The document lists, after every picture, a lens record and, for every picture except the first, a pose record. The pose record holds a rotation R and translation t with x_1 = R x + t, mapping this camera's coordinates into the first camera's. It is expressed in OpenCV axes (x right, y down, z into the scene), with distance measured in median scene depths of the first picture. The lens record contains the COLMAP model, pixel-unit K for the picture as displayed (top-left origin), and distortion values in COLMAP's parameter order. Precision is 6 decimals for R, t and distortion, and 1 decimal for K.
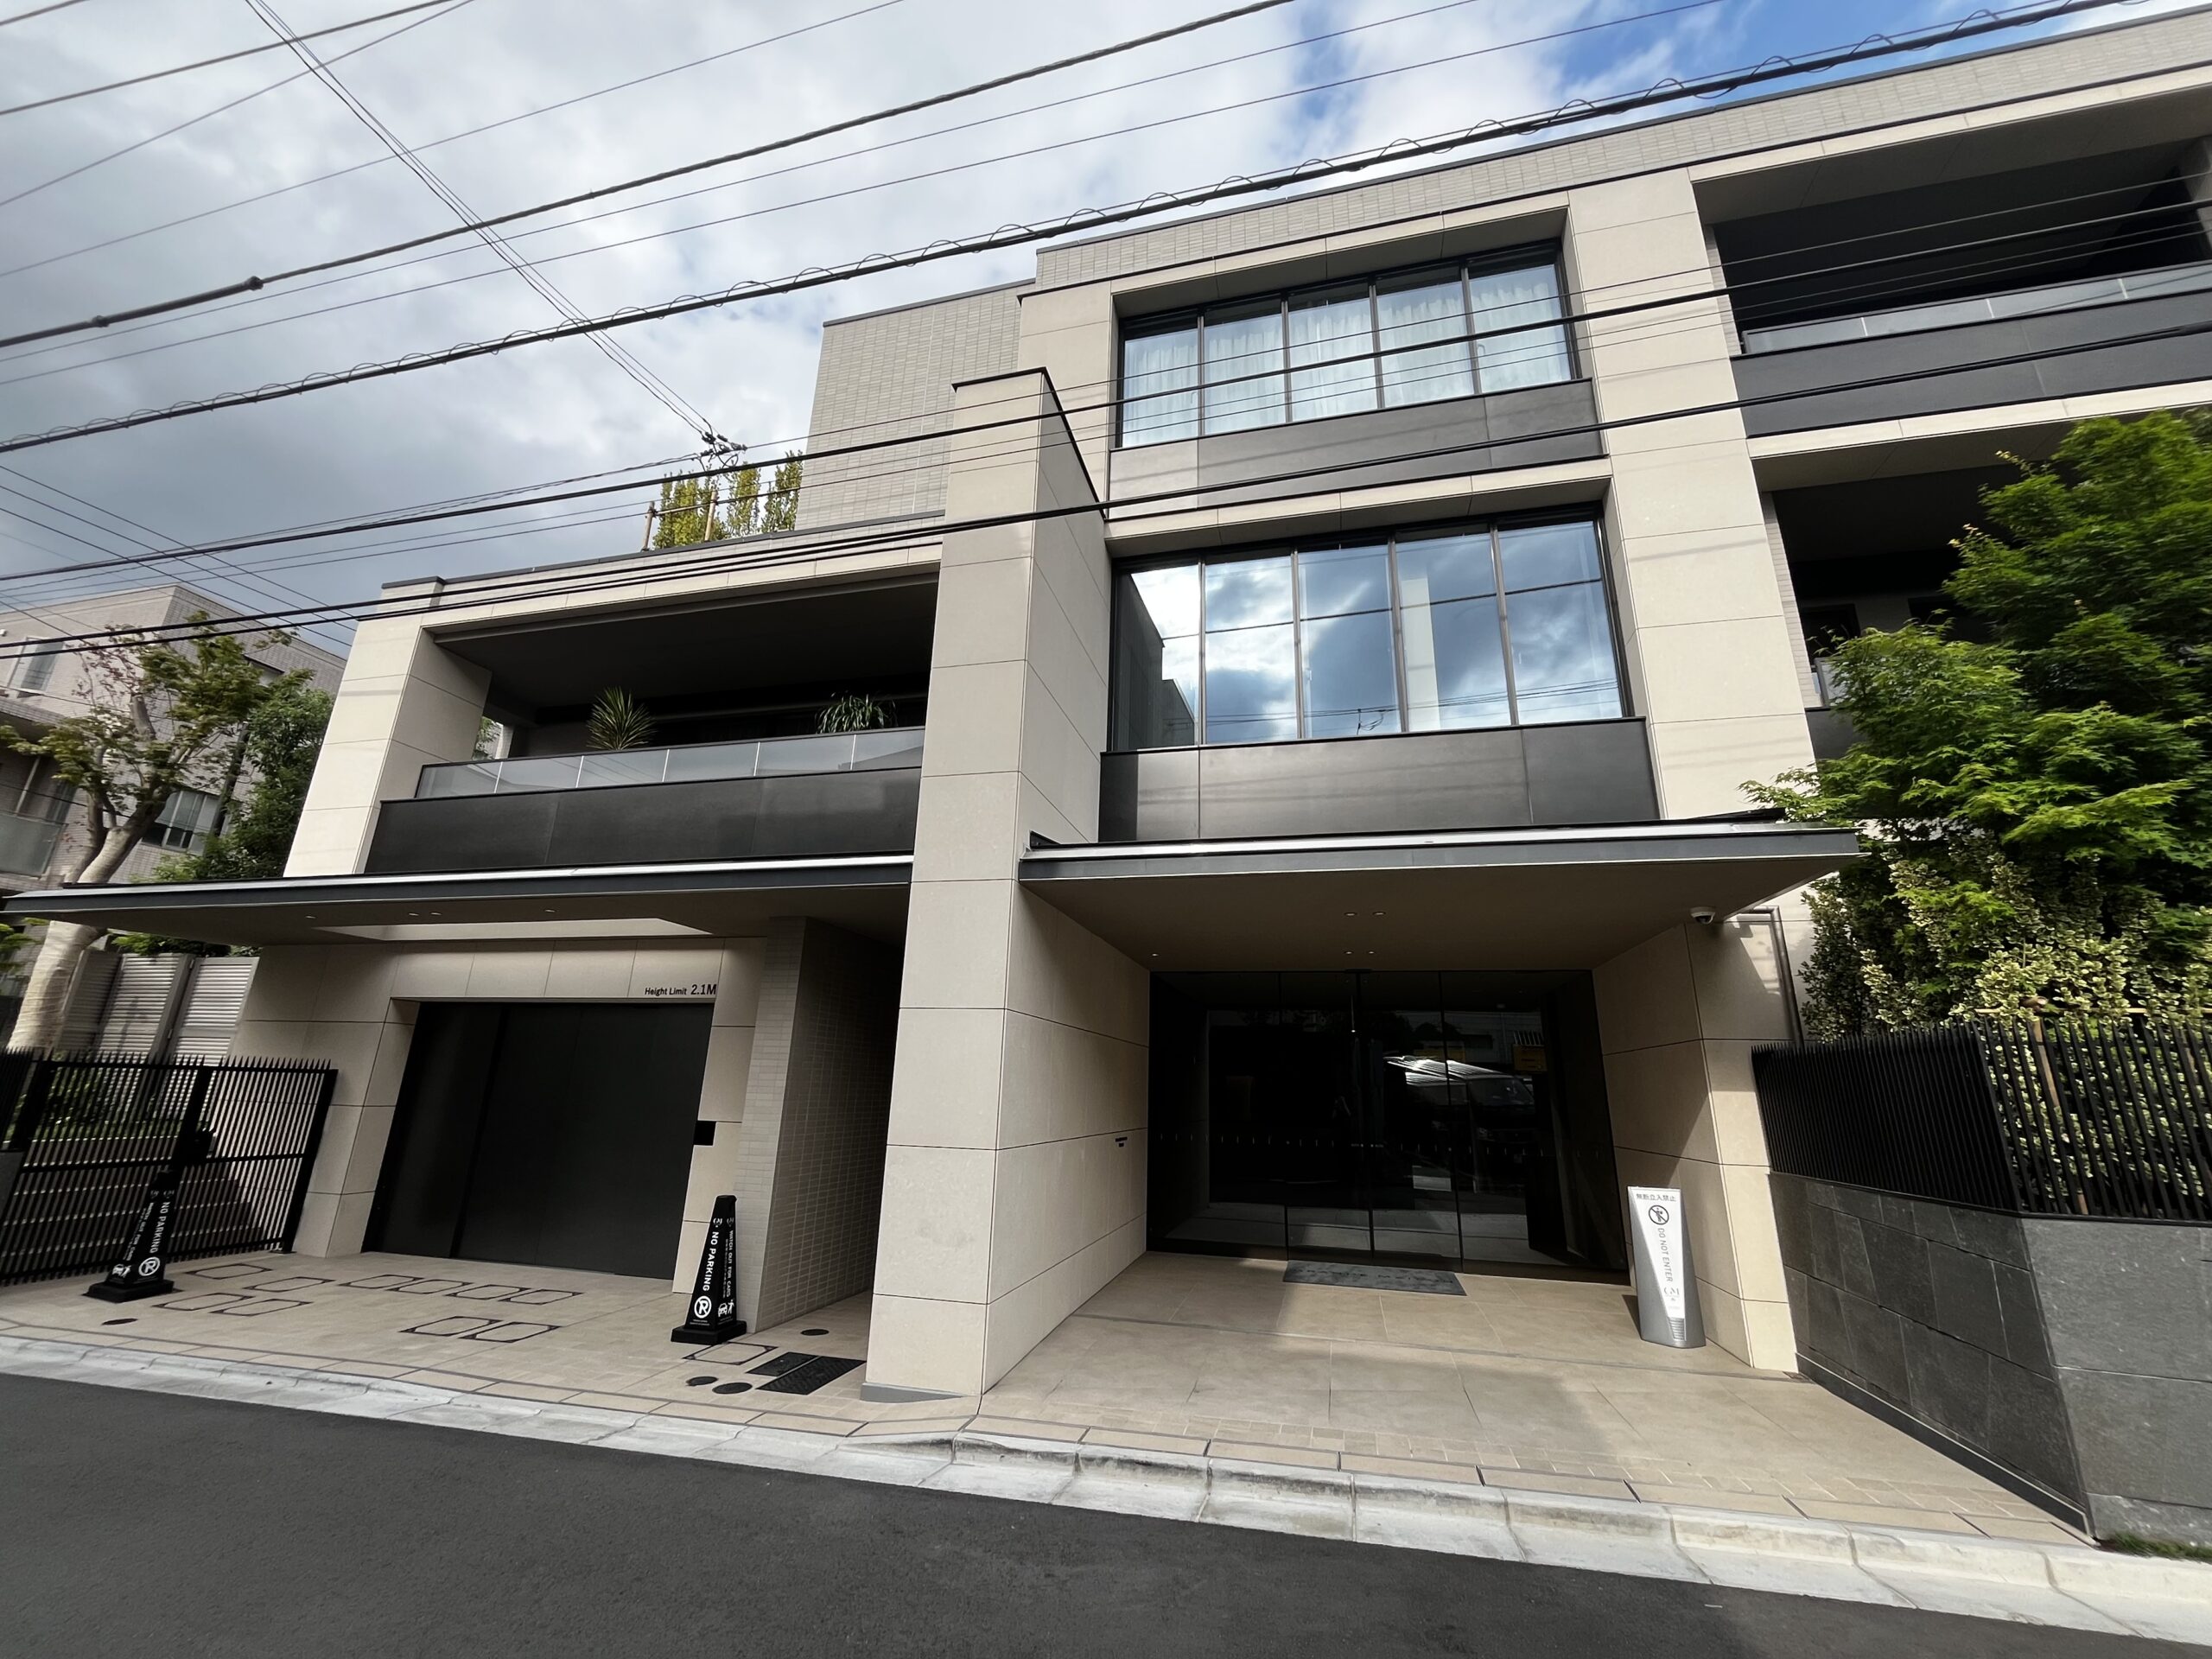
lens RADIAL K [[890.1, 0, 1106.0], [0, 890.1, 829.5], [0, 0, 1]] dist [0.010623, -0.000043]
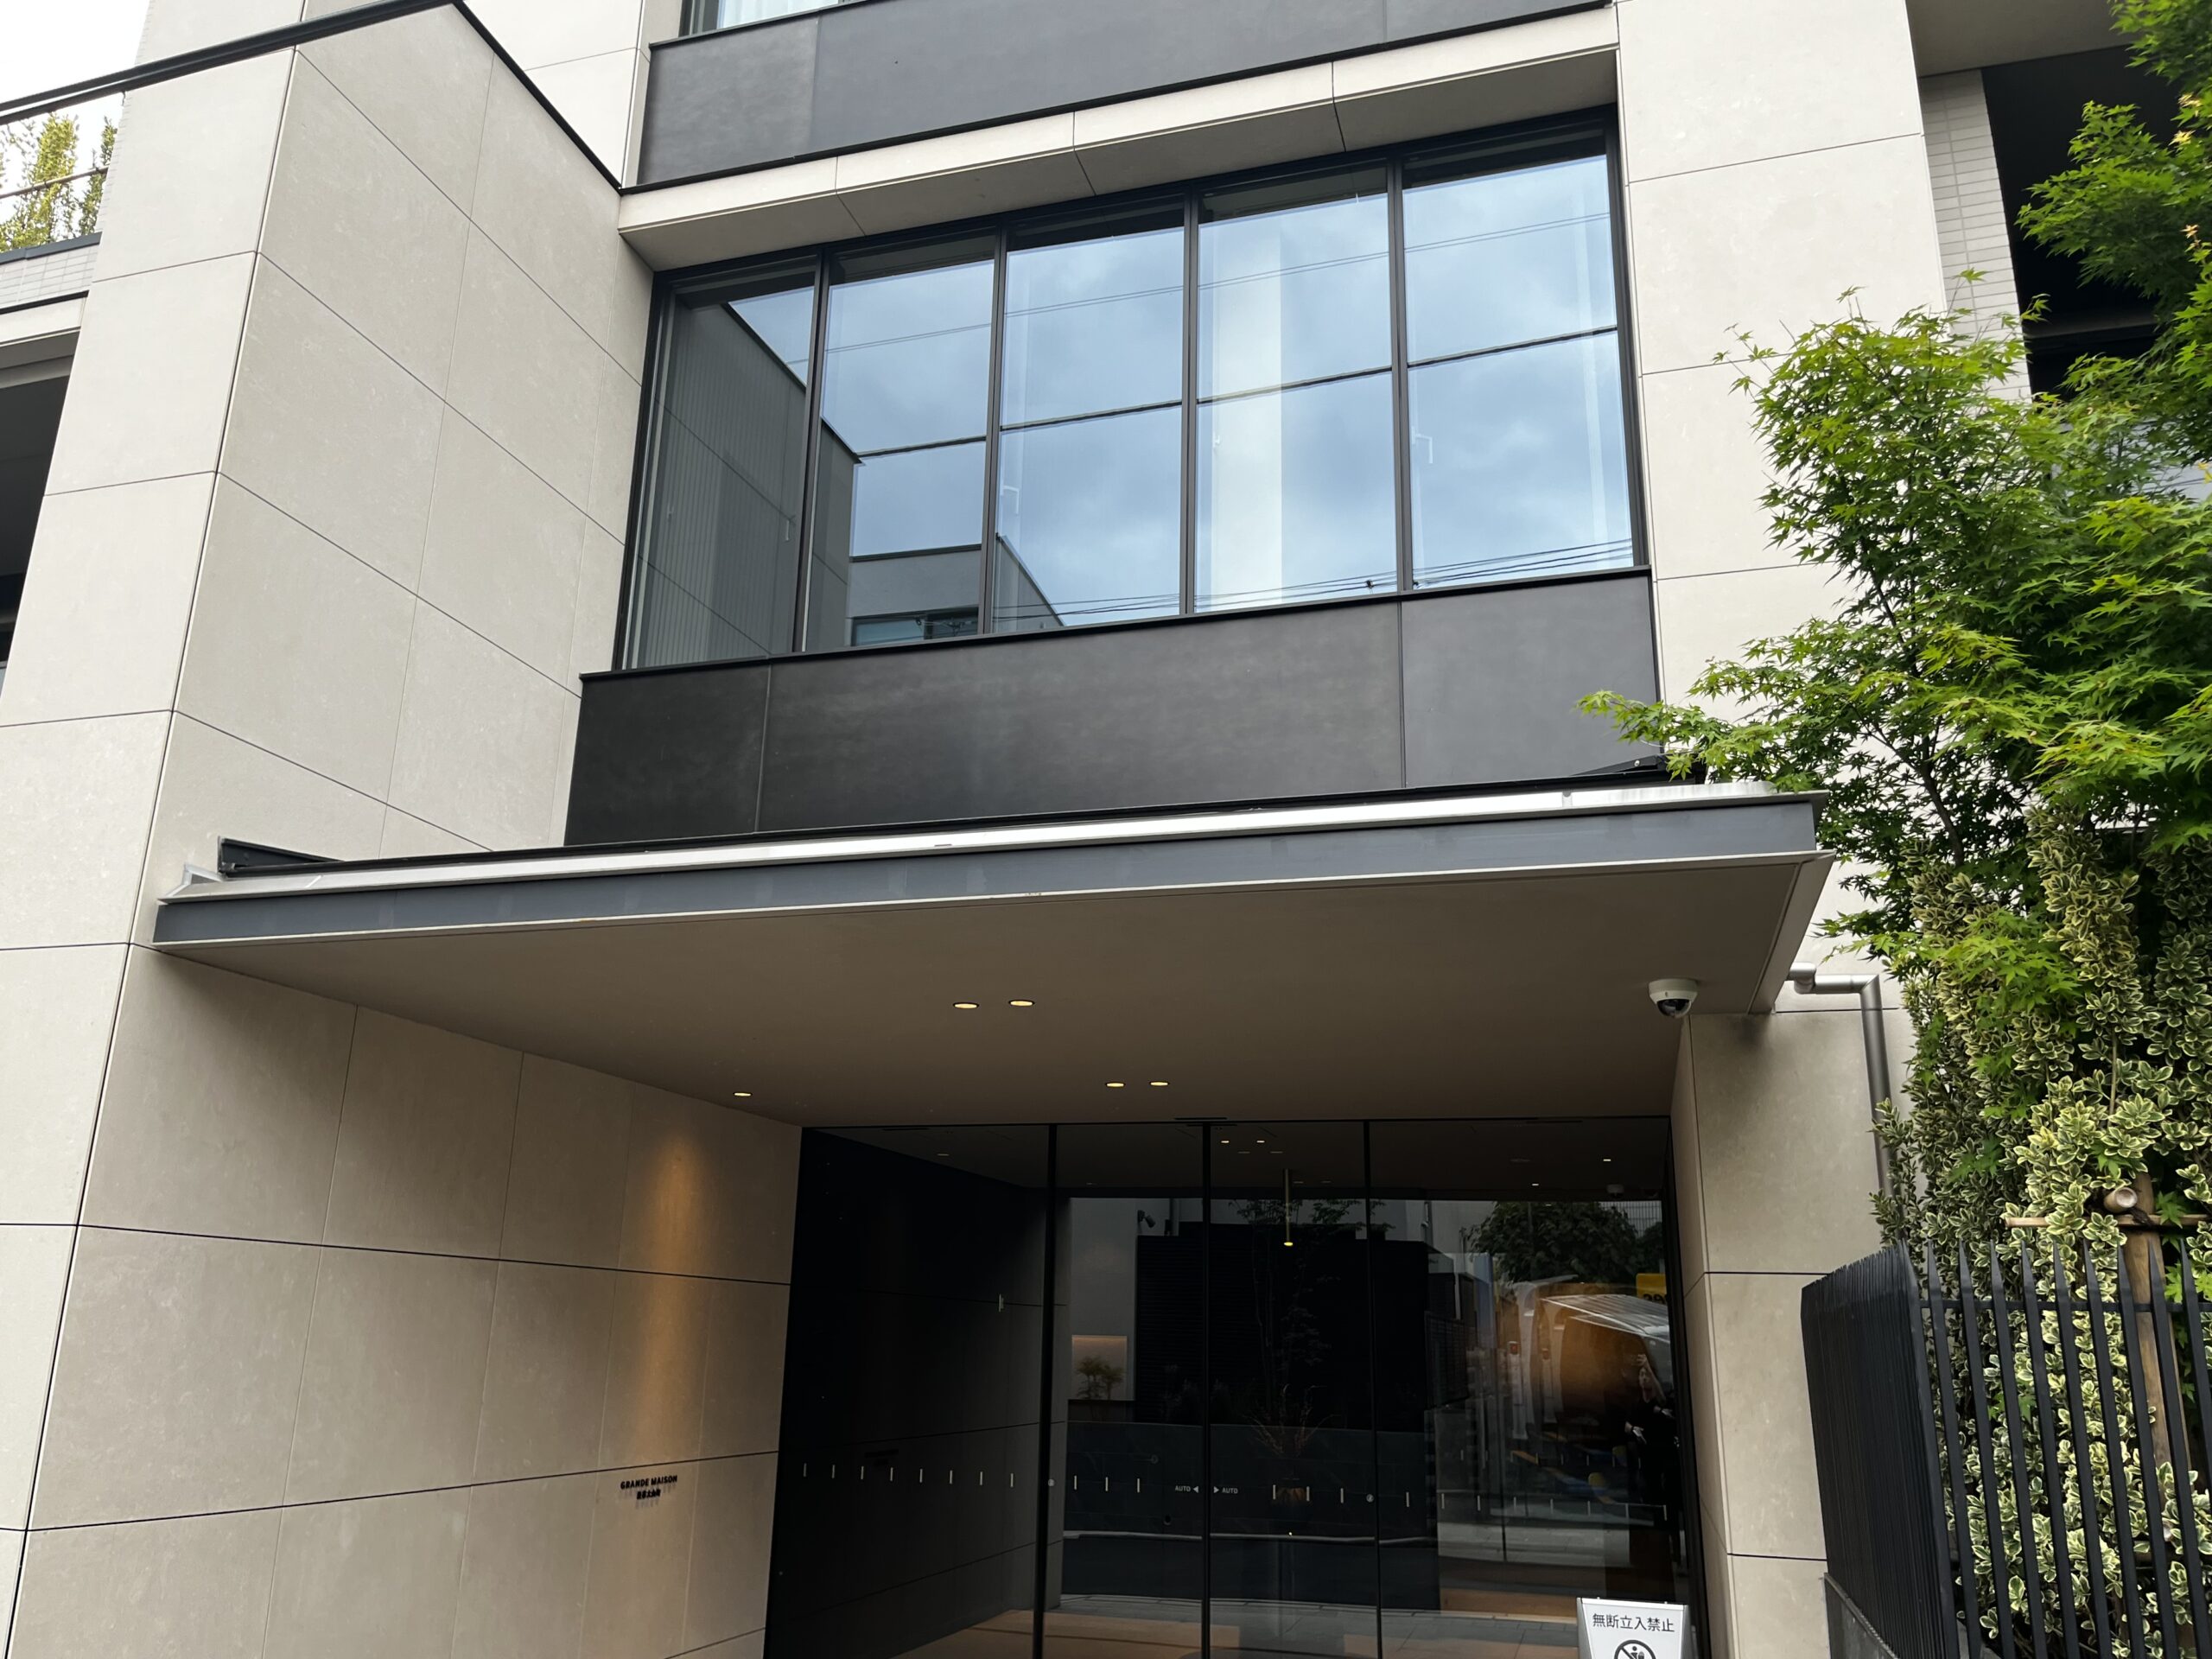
lens RADIAL K [[1691.9, 0, 1106.0], [0, 1691.9, 829.5], [0, 0, 1]] dist [0.060459, -0.078318]
pose [[0.999155, -0.017052, -0.037388, 0.369959], [0.016817, 0.999837, -0.006591, 0.010394], [0.037494, 0.005956, 0.999279, 0.117360]]
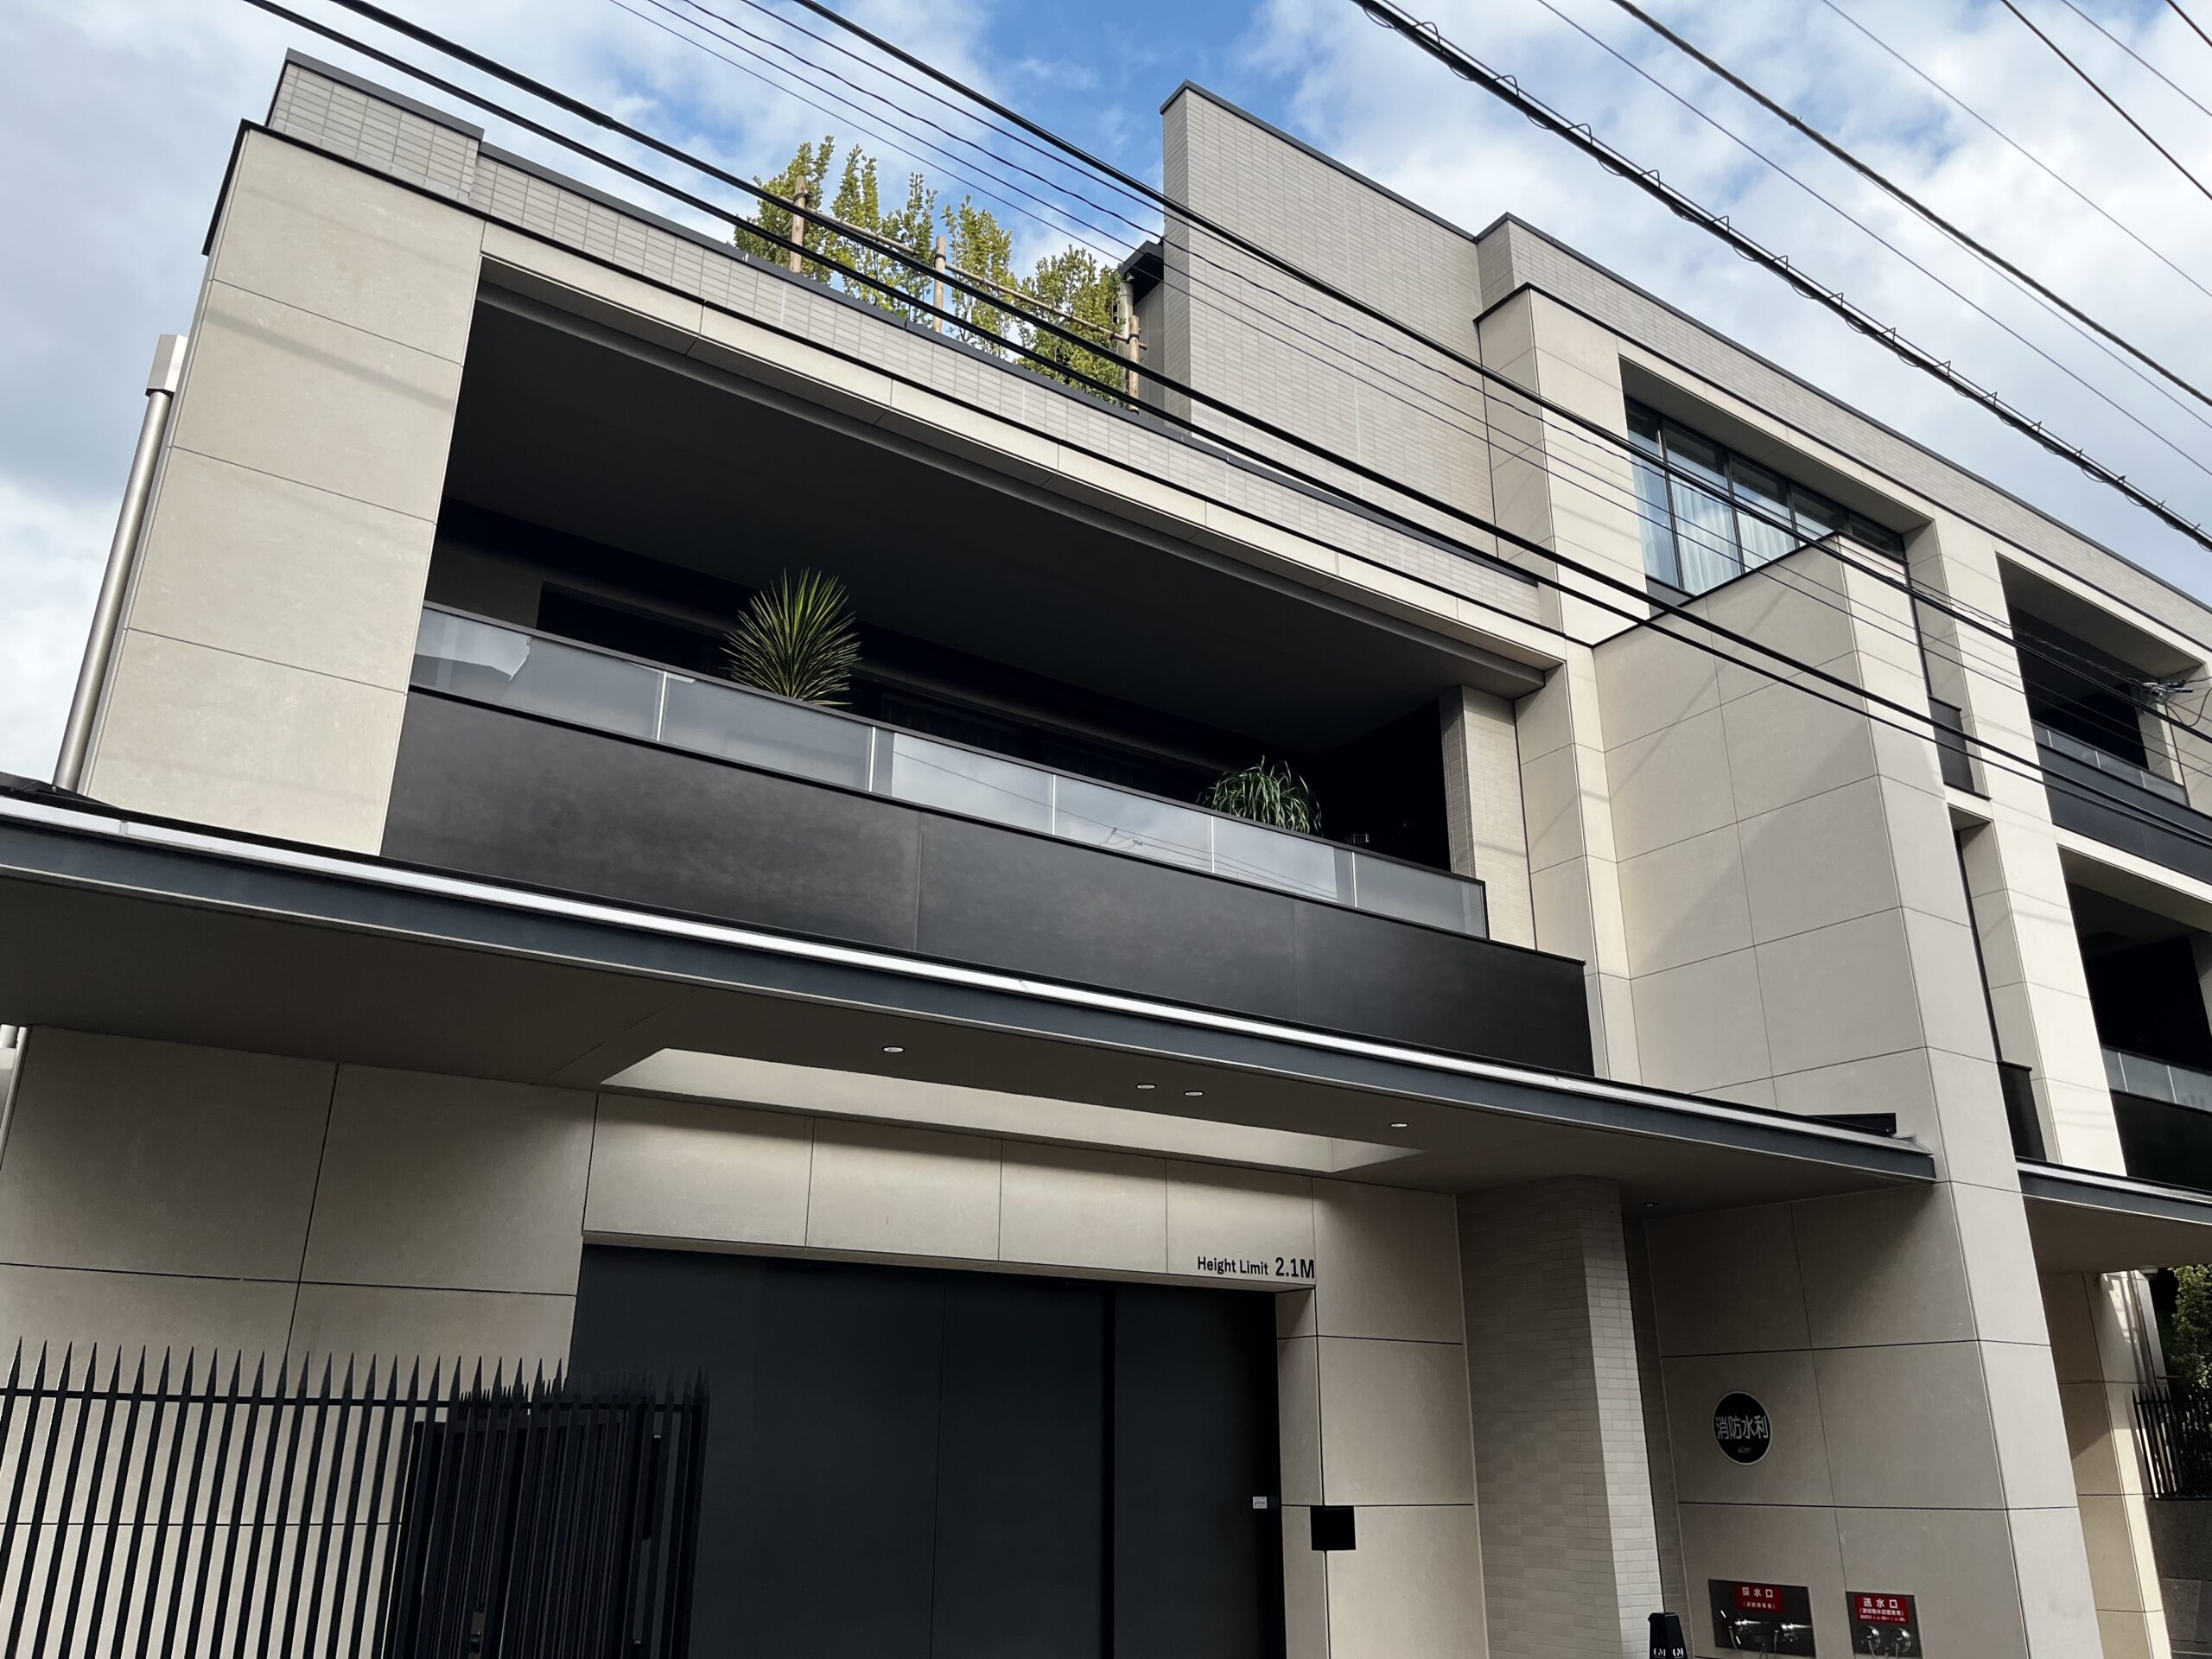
lens RADIAL K [[1691.9, 0, 1106.0], [0, 1691.9, 829.5], [0, 0, 1]] dist [0.060459, -0.078318]
pose [[0.656656, 0.240013, 0.714980, -1.697371], [-0.193954, 0.969867, -0.147444, 0.114818], [-0.728824, -0.041853, 0.683420, 0.455184]]
